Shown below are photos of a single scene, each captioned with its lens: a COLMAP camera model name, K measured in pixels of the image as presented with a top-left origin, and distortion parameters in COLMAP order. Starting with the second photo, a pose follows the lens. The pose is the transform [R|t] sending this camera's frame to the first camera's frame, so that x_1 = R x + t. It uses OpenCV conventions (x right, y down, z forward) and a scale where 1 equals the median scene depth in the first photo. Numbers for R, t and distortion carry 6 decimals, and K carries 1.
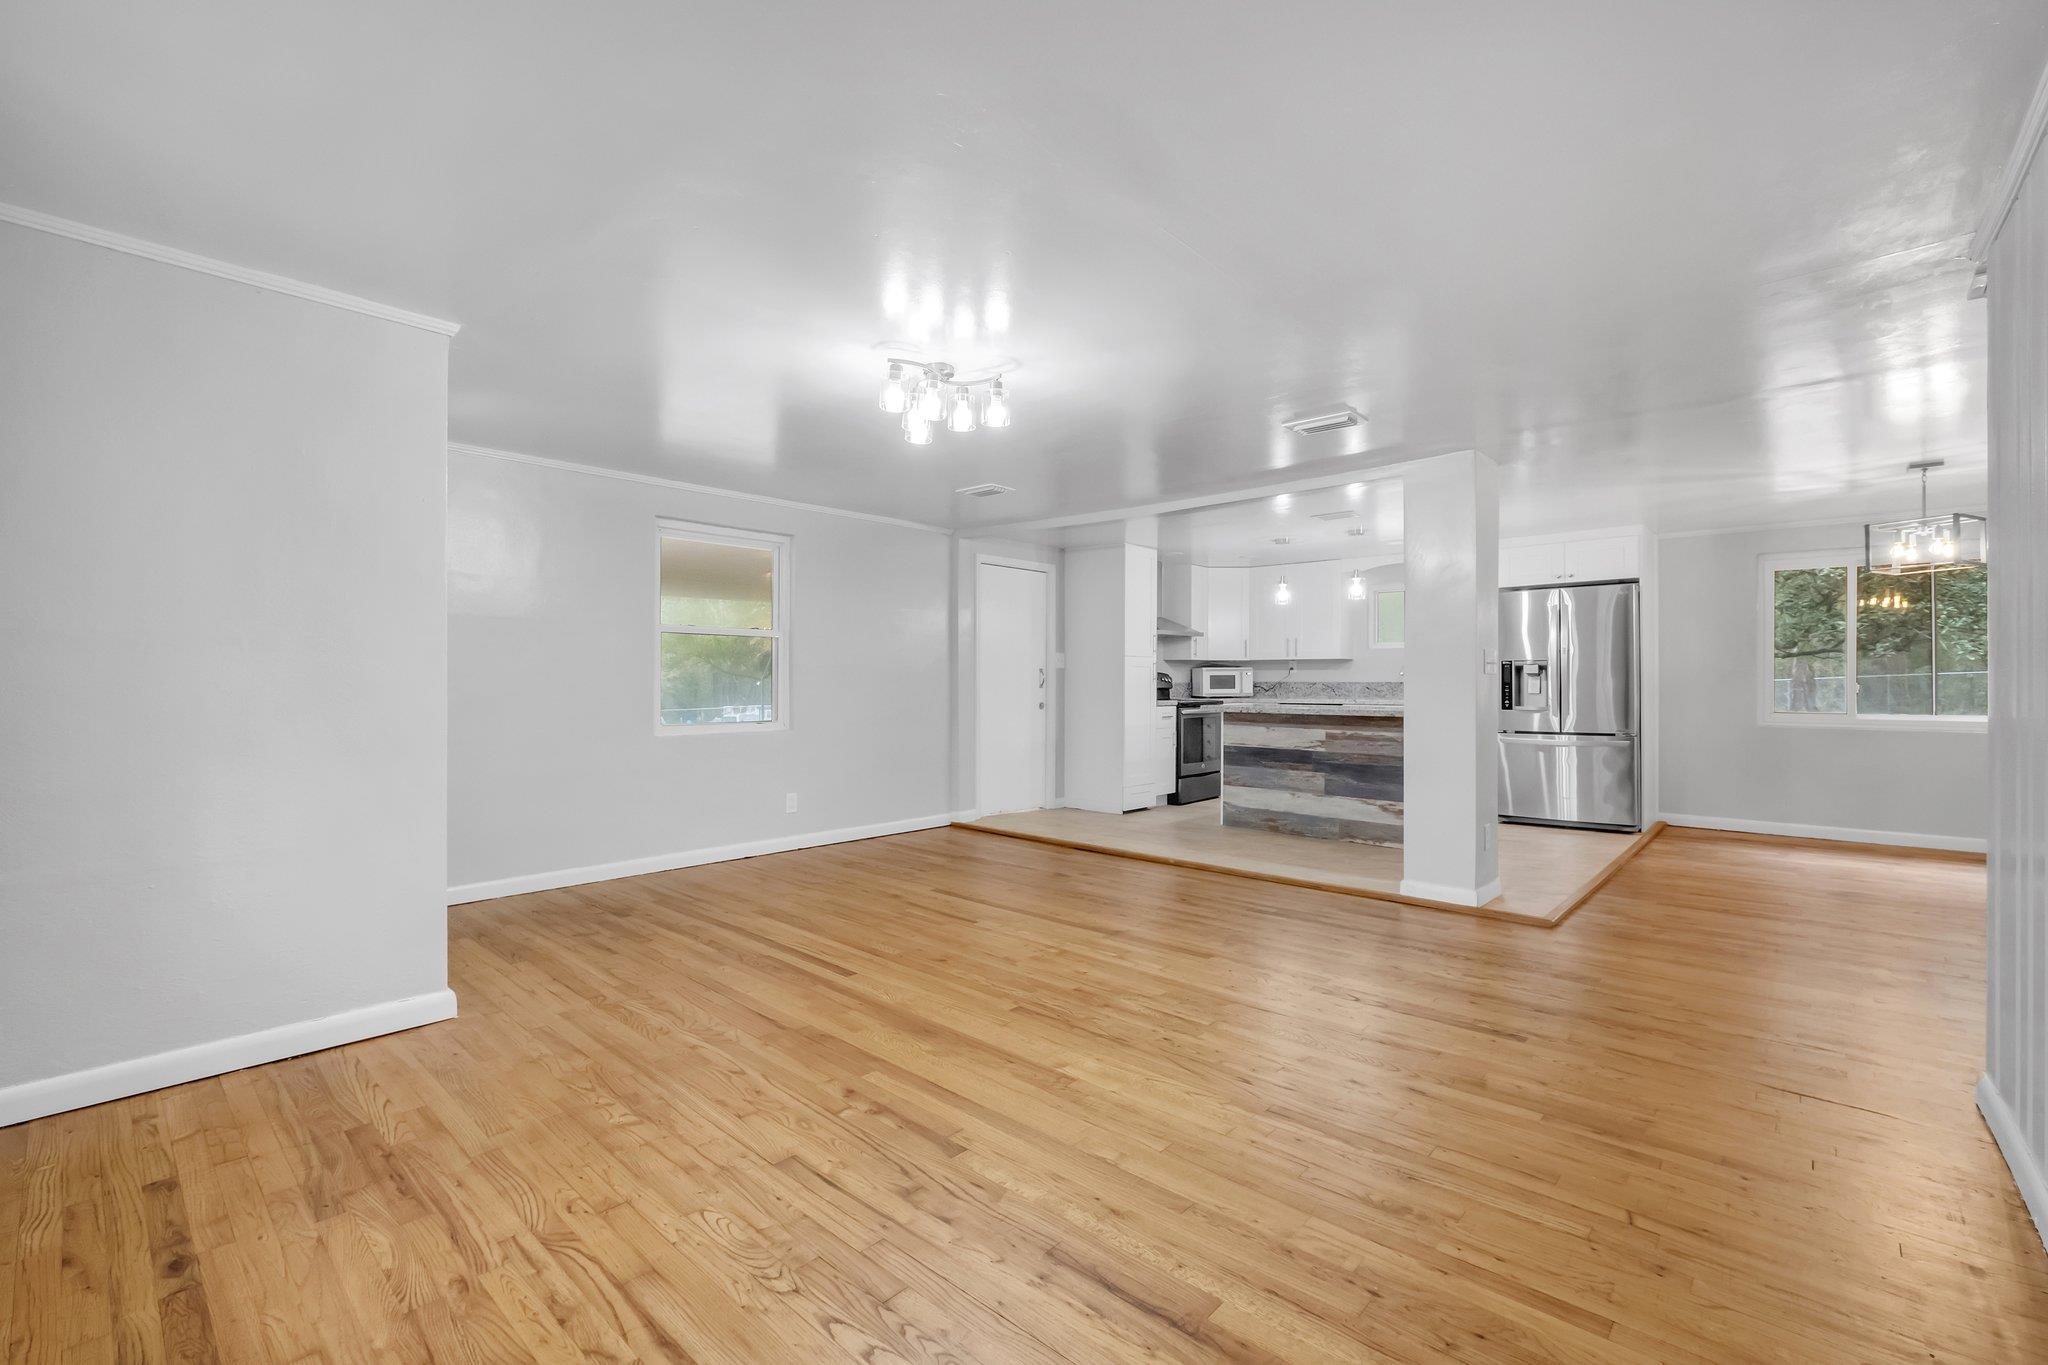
lens RADIAL K [[889.0, 0, 1001.7], [0, 889.0, 688.3], [0, 0, 1]] dist [-0.007994, -0.000130]
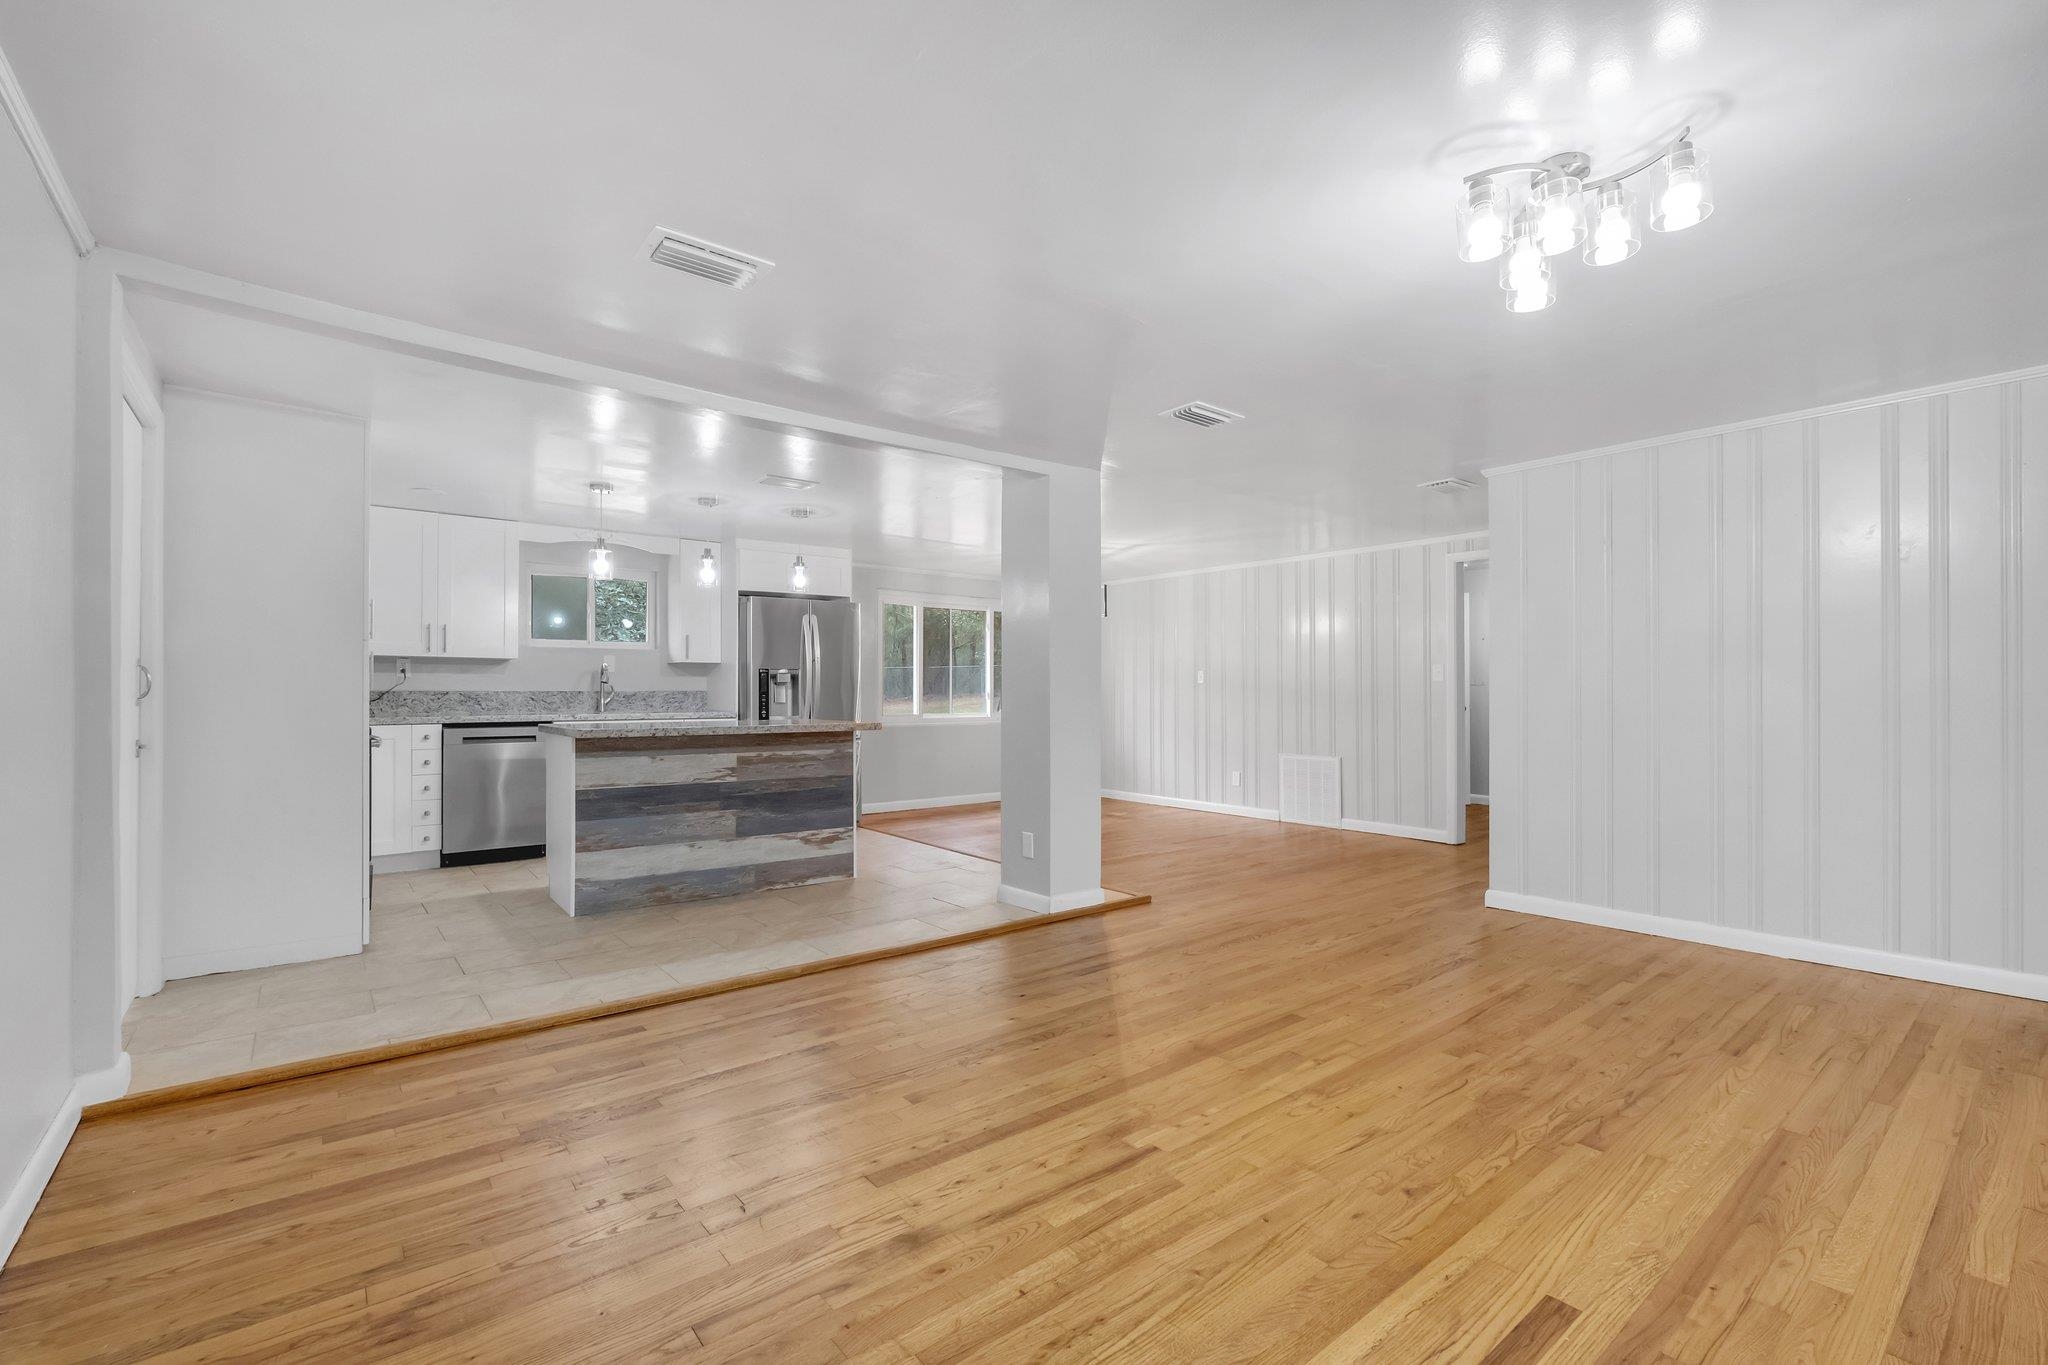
lens RADIAL K [[889.0, 0, 1019.6], [0, 889.0, 683.5], [0, 0, 1]] dist [-0.007994, -0.000130]
pose [[0.139113, 0.008634, 0.990239, -0.366022], [0.007476, 0.999924, -0.009769, -0.004283], [-0.990248, 0.008762, 0.139038, 0.654470]]
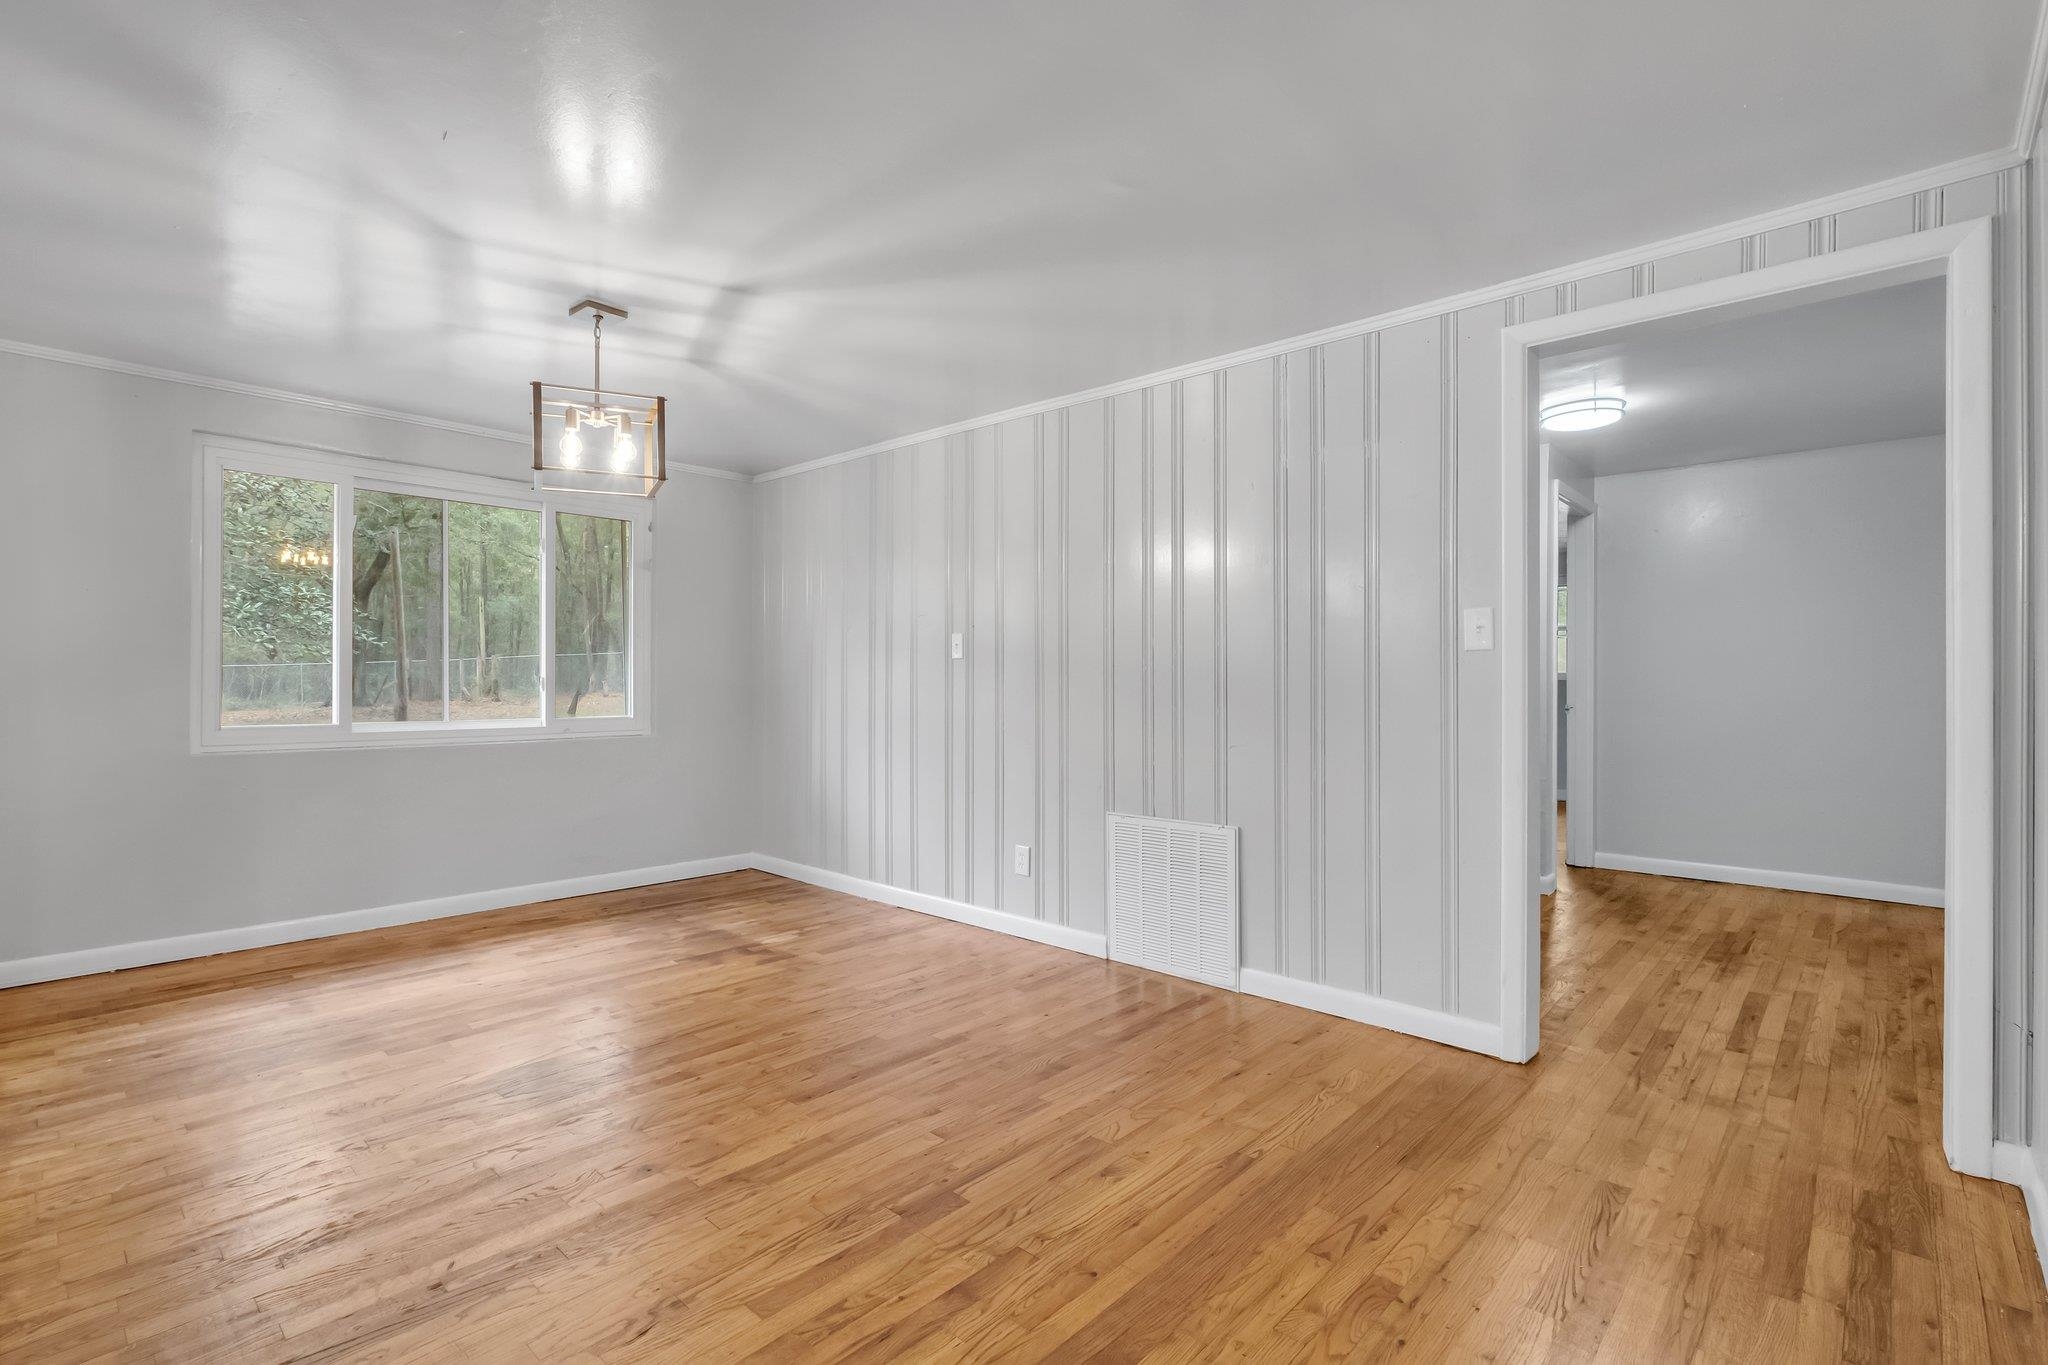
lens RADIAL K [[955.3, 0, 1015.6], [0, 955.3, 677.3], [0, 0, 1]] dist [0.000184, -0.000417]
pose [[0.000512, 0.000431, 1.000000, 0.295471], [0.005568, 0.999984, -0.000434, -0.001432], [-0.999984, 0.005568, 0.000510, 0.528151]]
